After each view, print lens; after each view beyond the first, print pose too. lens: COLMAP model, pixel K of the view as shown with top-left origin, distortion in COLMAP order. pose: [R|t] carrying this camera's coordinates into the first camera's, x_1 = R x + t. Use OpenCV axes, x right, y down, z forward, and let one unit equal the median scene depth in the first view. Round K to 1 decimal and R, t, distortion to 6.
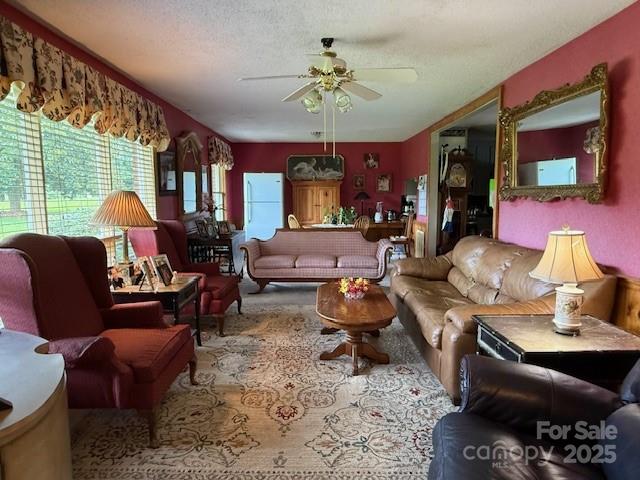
lens RADIAL K [[446.2, 0, 318.6], [0, 446.2, 240.1], [0, 0, 1]] dist [0.005164, 0.003511]
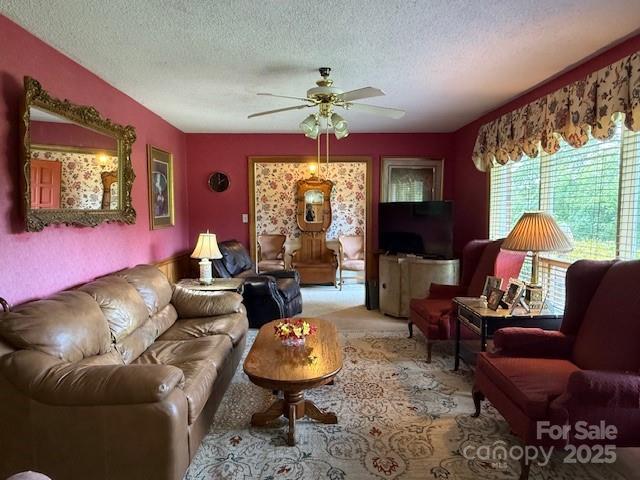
lens RADIAL K [[446.2, 0, 318.6], [0, 446.2, 240.1], [0, 0, 1]] dist [0.005164, 0.003511]
pose [[-0.999794, 0.008432, -0.018461, 0.053894], [0.005074, 0.984573, 0.174901, -0.225851], [0.019651, 0.174771, -0.984413, 1.986789]]
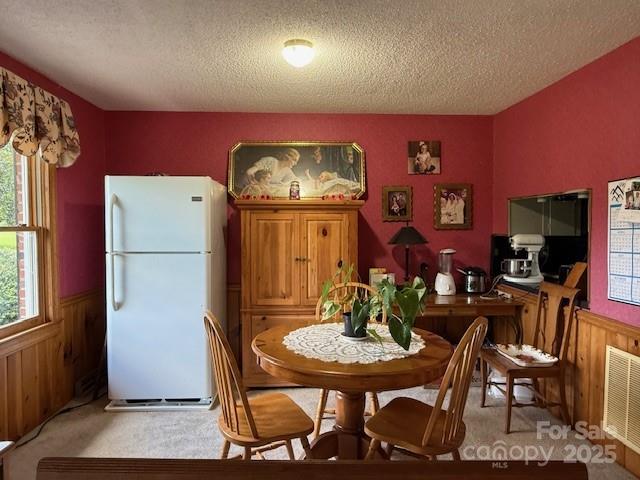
lens RADIAL K [[446.2, 0, 318.6], [0, 446.2, 240.1], [0, 0, 1]] dist [0.005164, 0.003511]
pose [[0.999501, 0.001684, 0.031557, -0.000377], [0.000584, 0.997424, -0.071731, -0.063923], [-0.031597, 0.071714, 0.996925, 0.574248]]
